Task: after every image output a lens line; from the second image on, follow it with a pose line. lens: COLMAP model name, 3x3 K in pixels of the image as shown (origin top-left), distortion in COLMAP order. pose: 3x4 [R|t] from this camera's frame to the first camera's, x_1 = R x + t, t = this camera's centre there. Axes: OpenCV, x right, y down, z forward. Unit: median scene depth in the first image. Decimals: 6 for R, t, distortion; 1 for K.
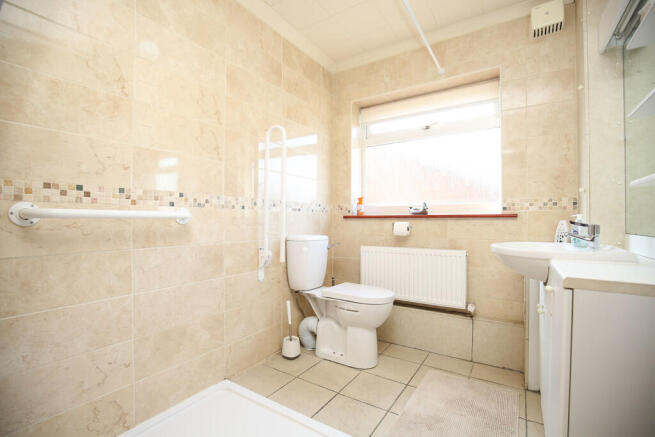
lens RADIAL K [[298.8, 0, 327.2], [0, 298.8, 218.1], [0, 0, 1]] dist [-0.003794, -0.000489]
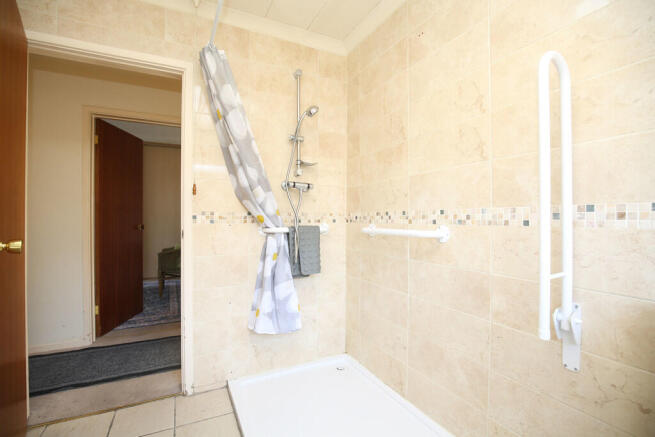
lens RADIAL K [[298.8, 0, 327.2], [0, 298.8, 220.1], [0, 0, 1]] dist [-0.003794, -0.000489]
pose [[-0.482149, 0.000962, -0.876089, 0.514561], [0.002938, 0.999996, -0.000519, -0.050379], [0.876084, -0.002824, -0.482149, 1.093742]]
